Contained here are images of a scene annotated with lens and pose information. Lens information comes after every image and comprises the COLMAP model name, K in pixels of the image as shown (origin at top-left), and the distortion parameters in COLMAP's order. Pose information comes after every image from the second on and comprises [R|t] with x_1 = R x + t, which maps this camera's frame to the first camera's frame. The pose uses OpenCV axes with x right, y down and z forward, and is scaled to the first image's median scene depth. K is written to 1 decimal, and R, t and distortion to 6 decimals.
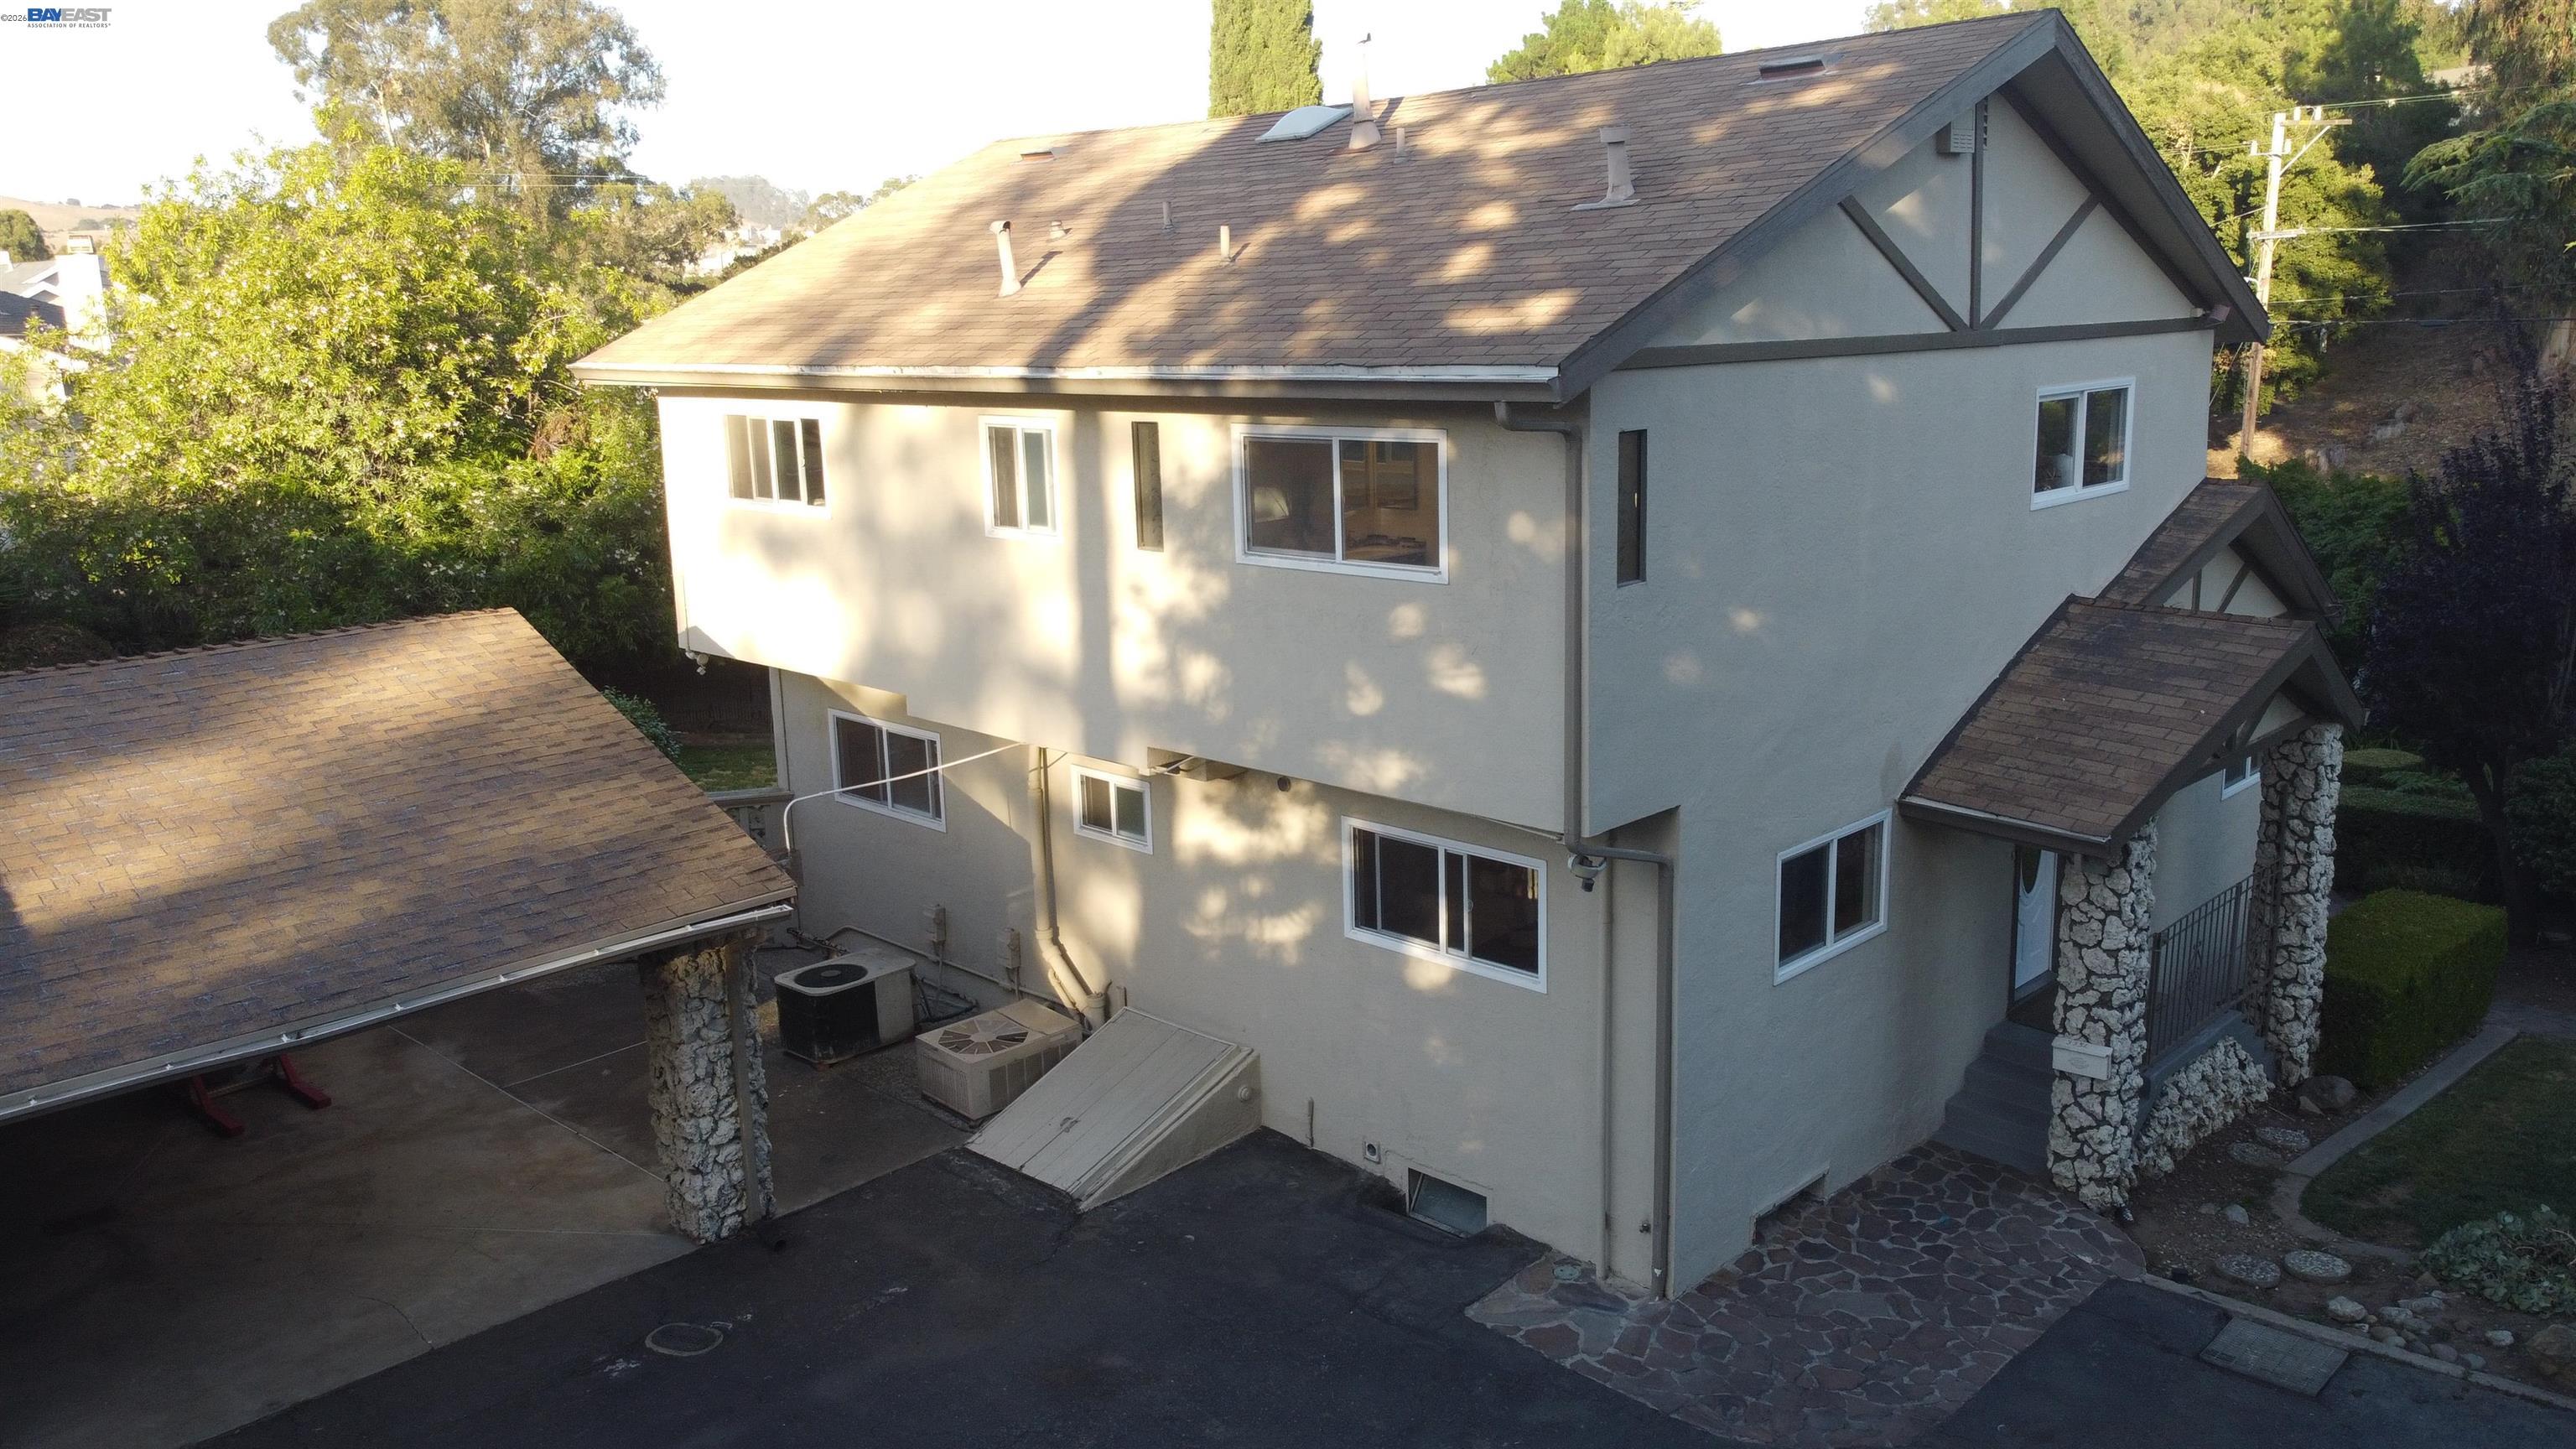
lens RADIAL K [[1950.2, 0, 1294.2], [0, 1950.2, 713.3], [0, 0, 1]] dist [0.003934, -0.006234]
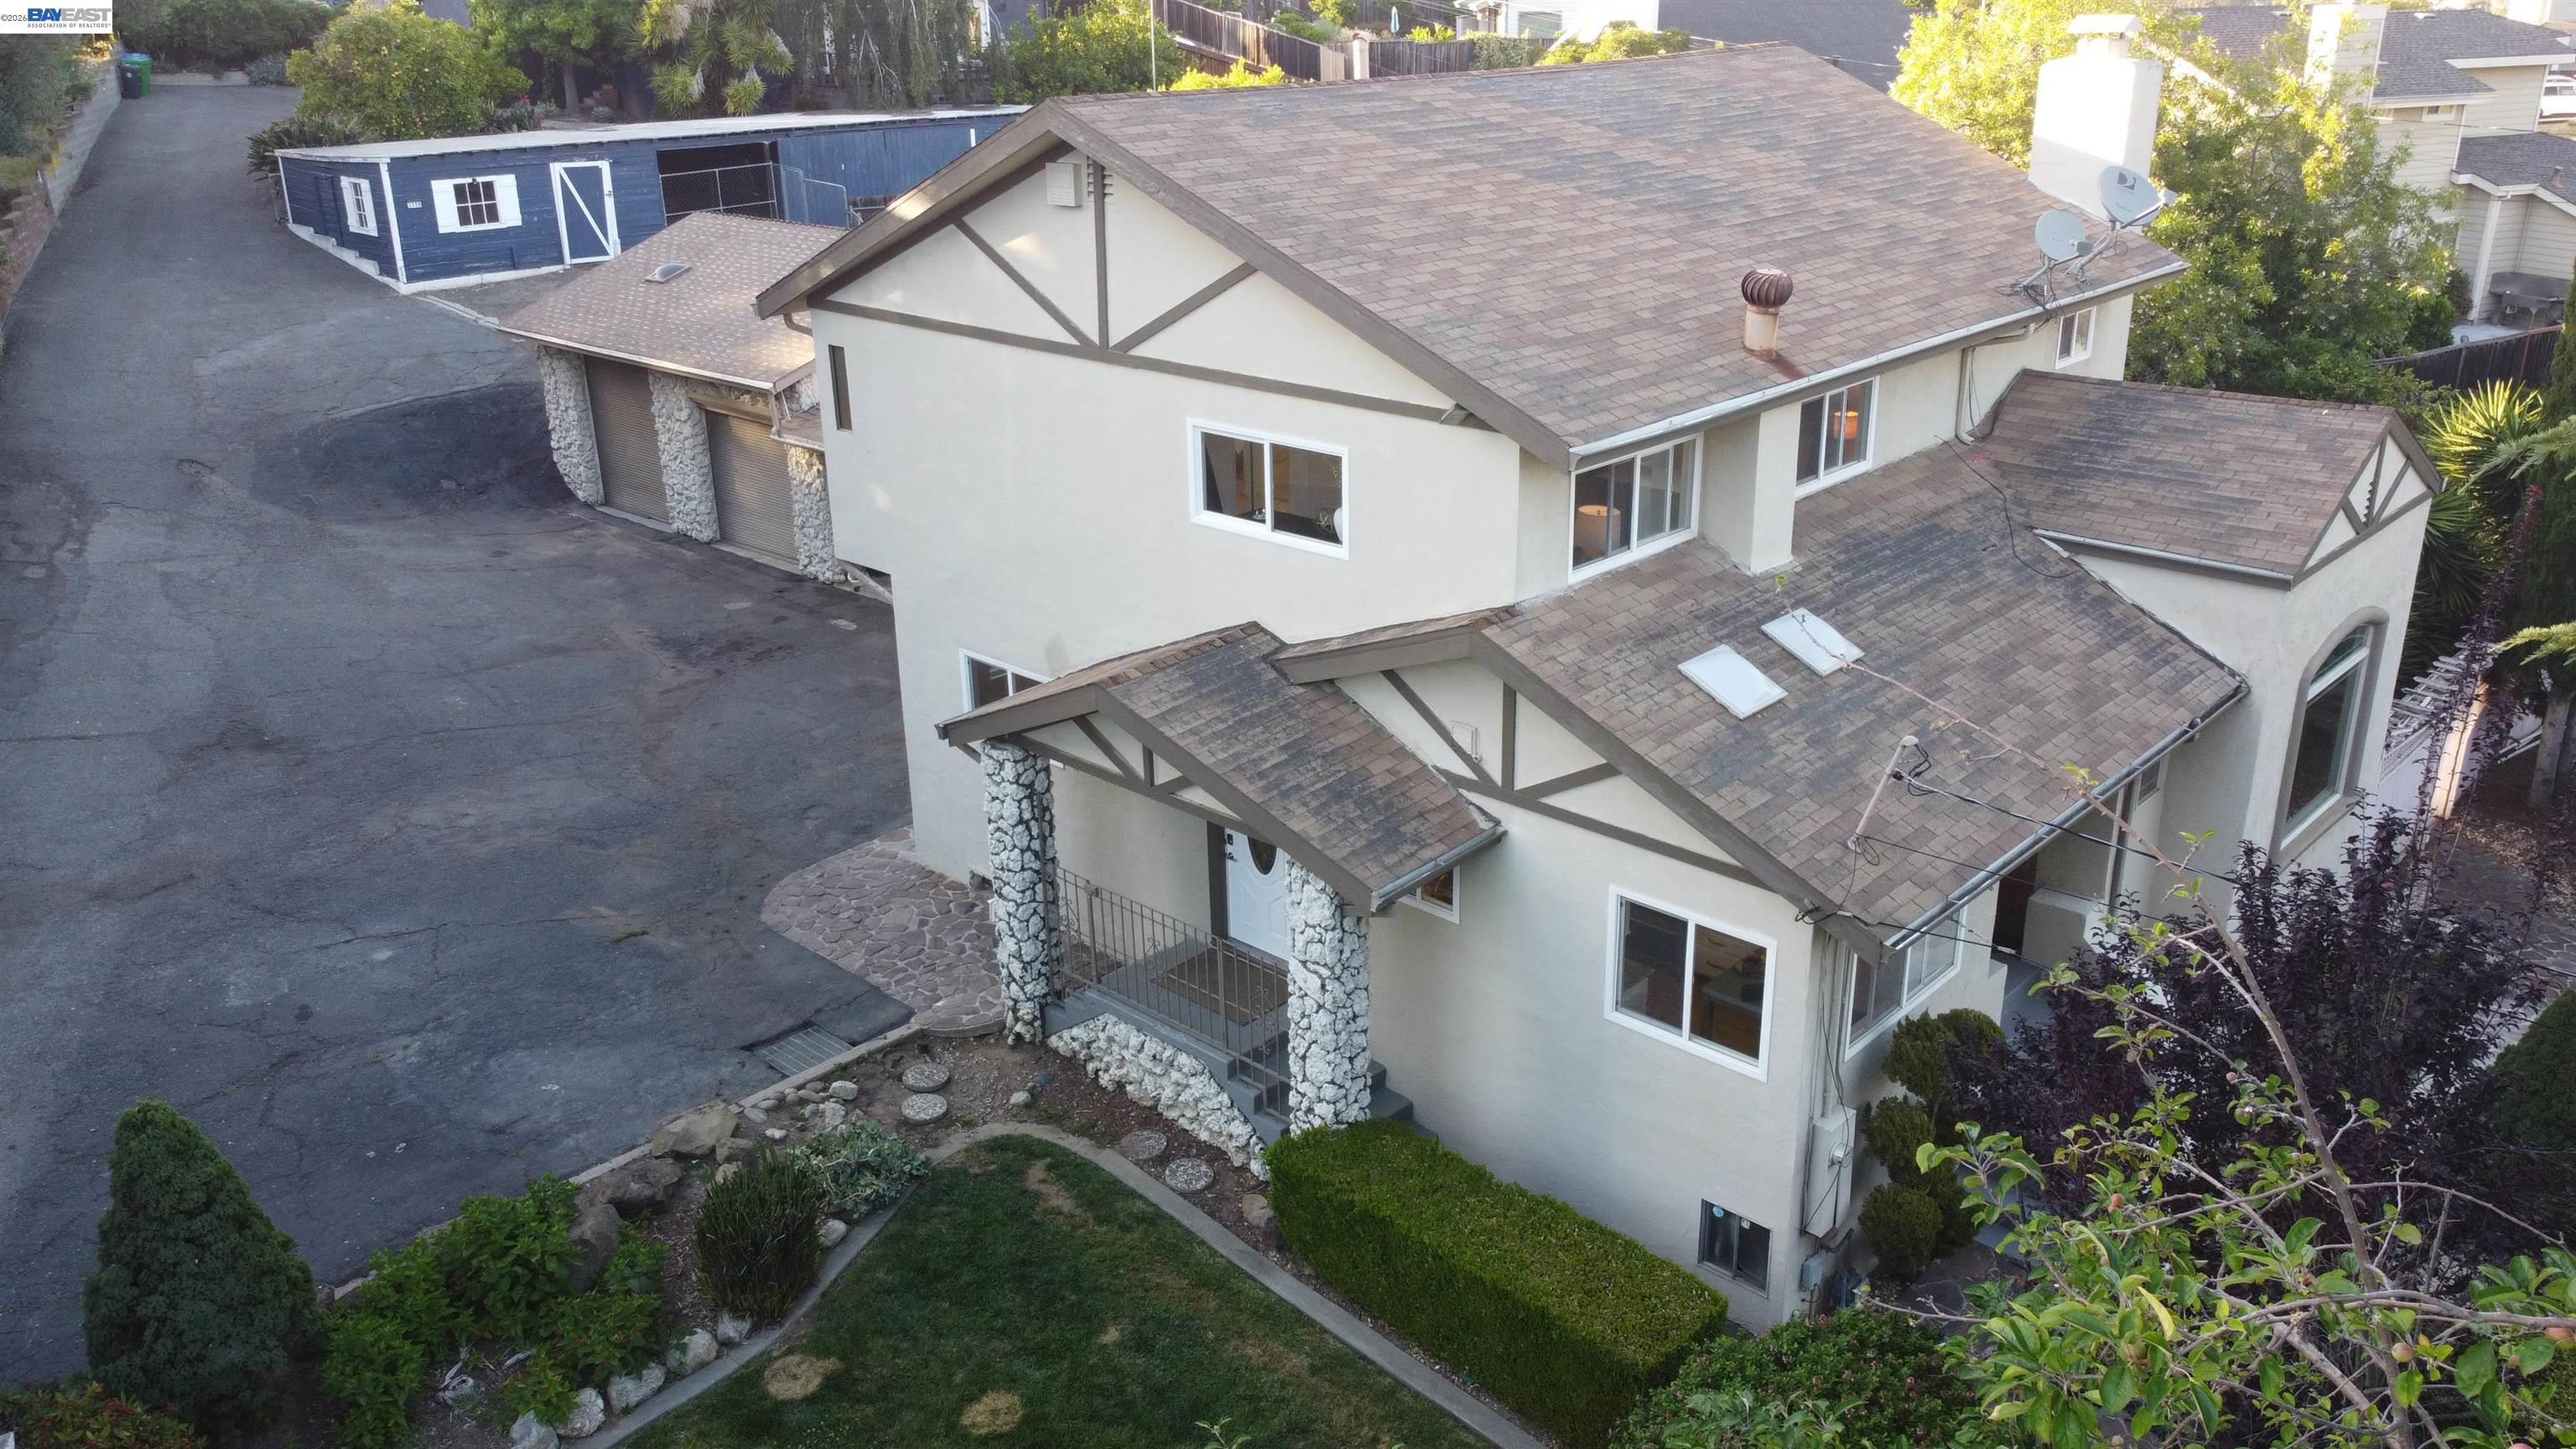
lens RADIAL K [[1941.4, 0, 1296.5], [0, 1941.4, 720.5], [0, 0, 1]] dist [0.002265, -0.009365]
pose [[0.030148, 0.386351, -0.921859, 1.583379], [-0.190297, 0.907628, 0.374164, -0.468609], [0.981263, 0.164147, 0.100885, 1.044878]]
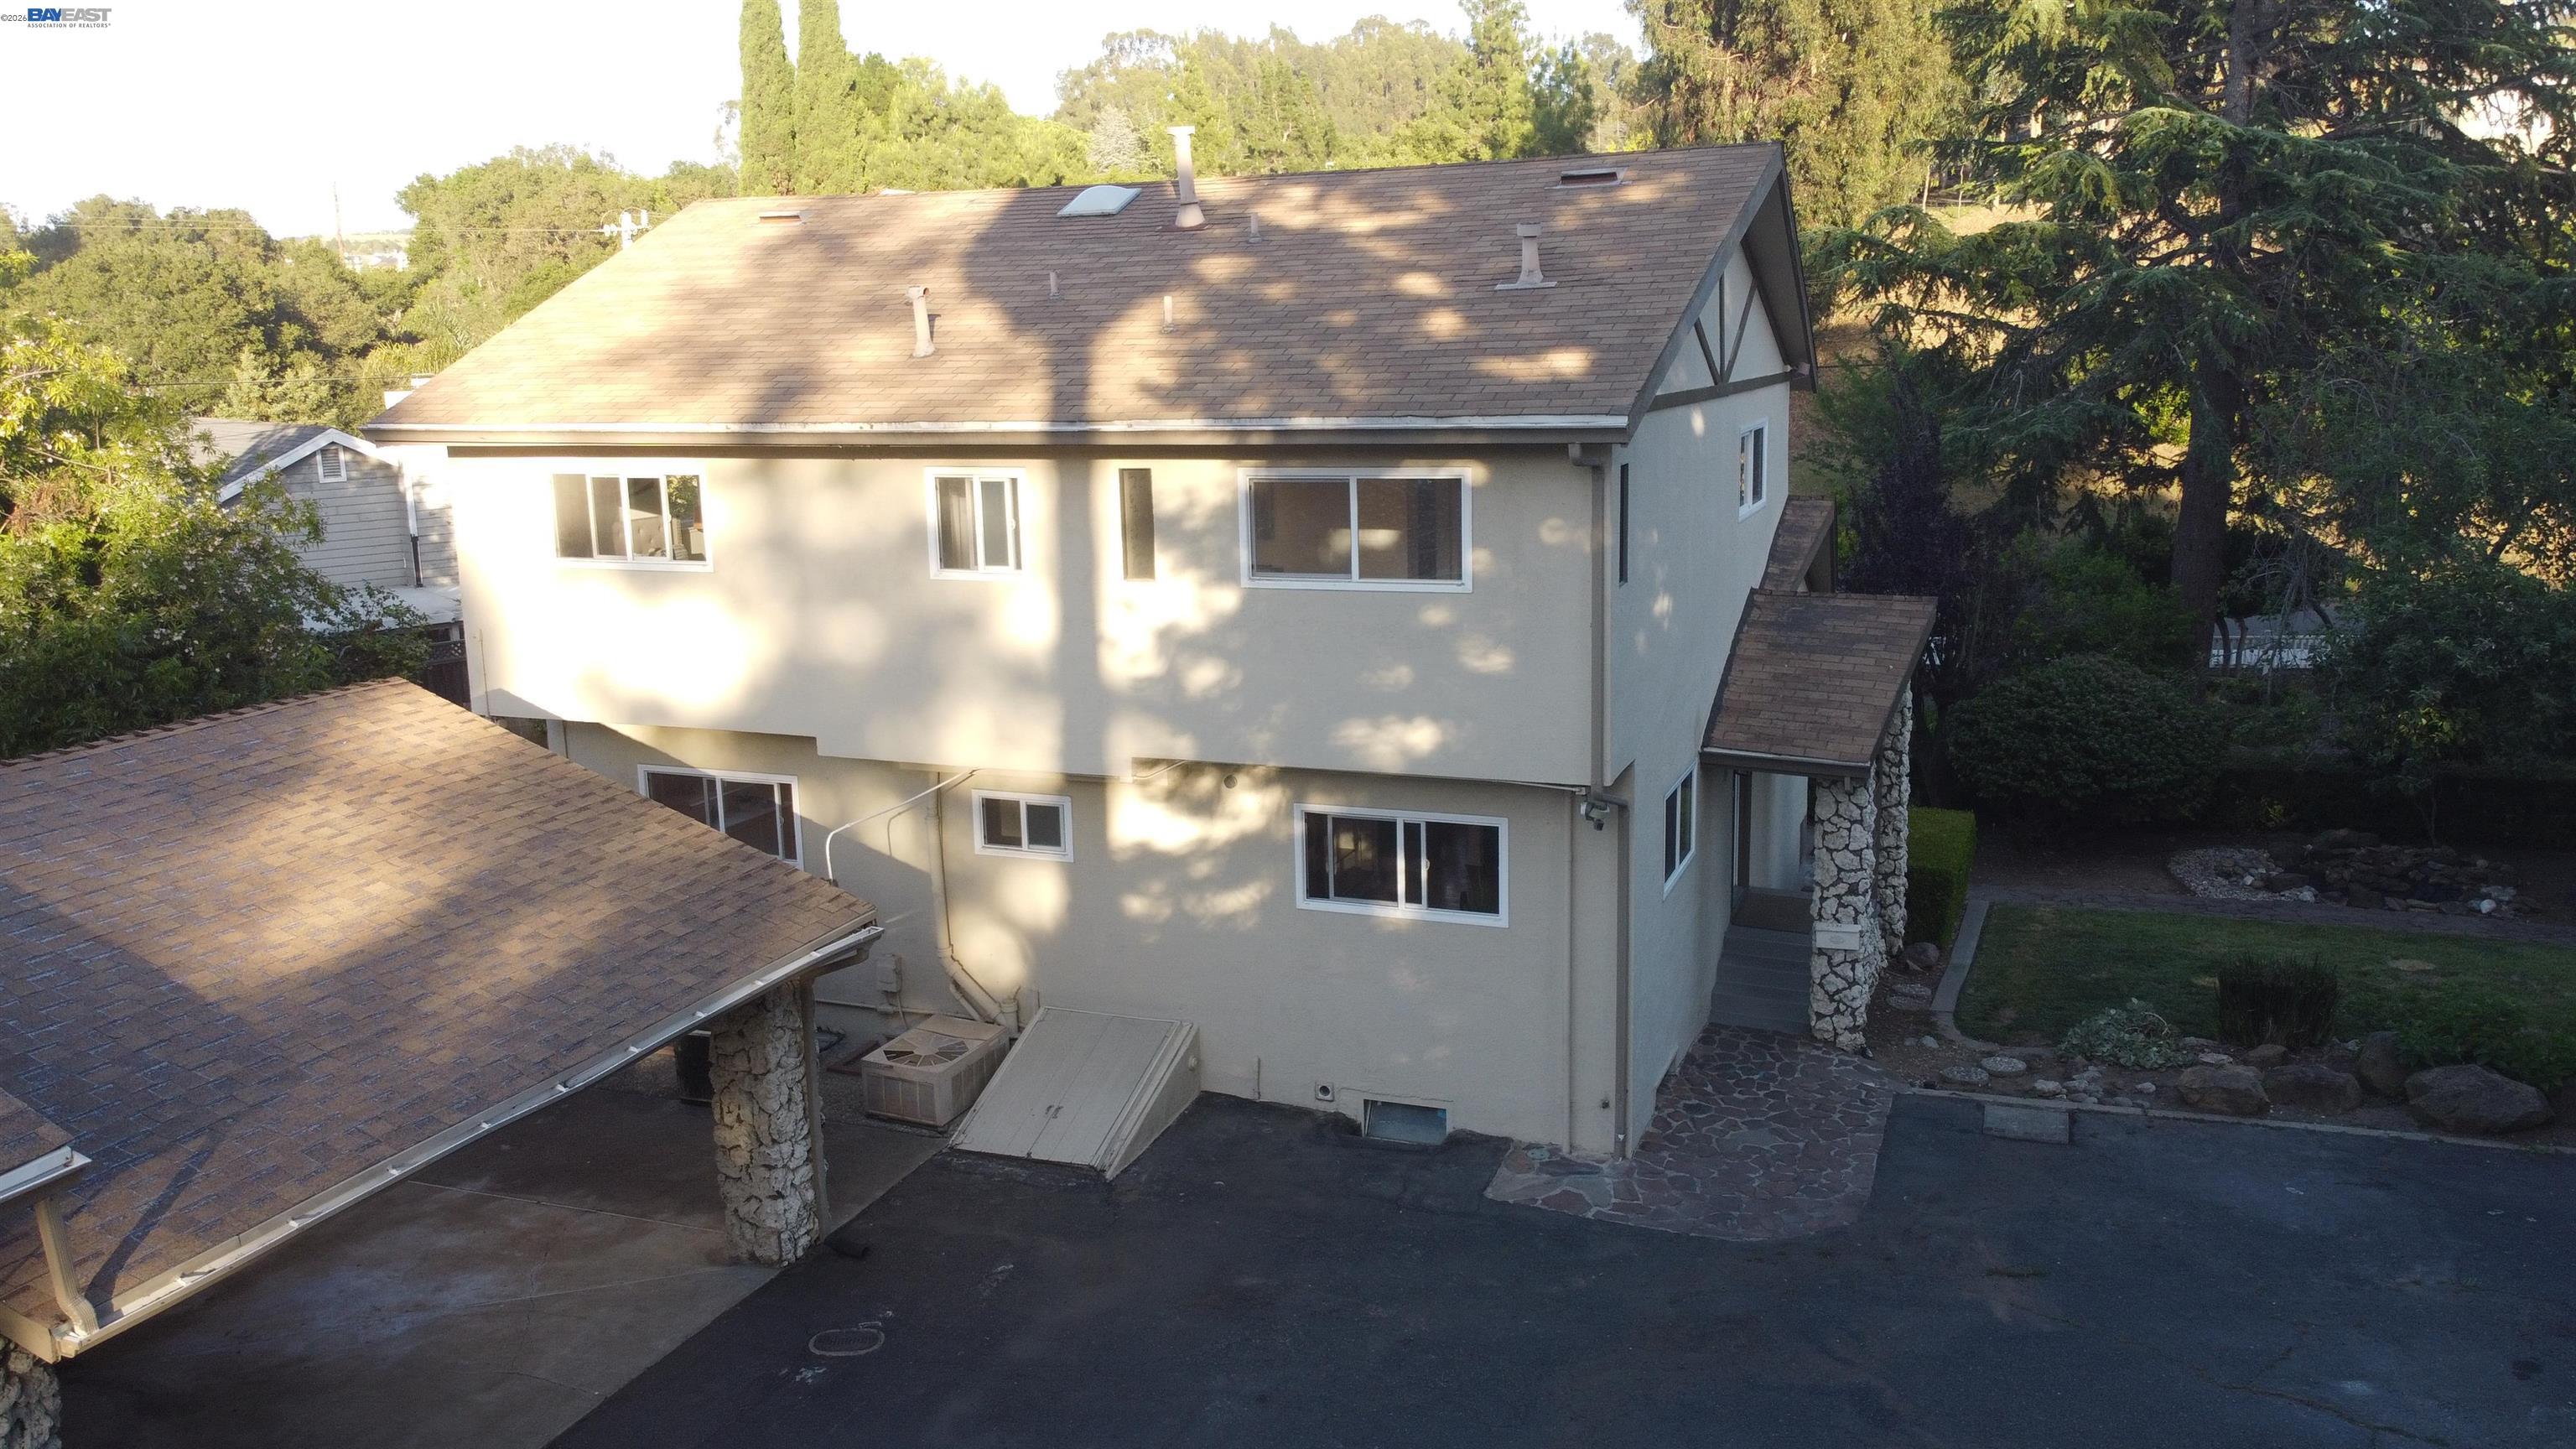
lens RADIAL K [[1941.4, 0, 1296.5], [0, 1941.4, 720.5], [0, 0, 1]] dist [0.002265, -0.009365]
pose [[0.919552, -0.072597, 0.386204, -0.426606], [0.080202, 0.996772, -0.003592, 0.007905], [-0.384697, 0.034278, 0.922406, -0.068416]]
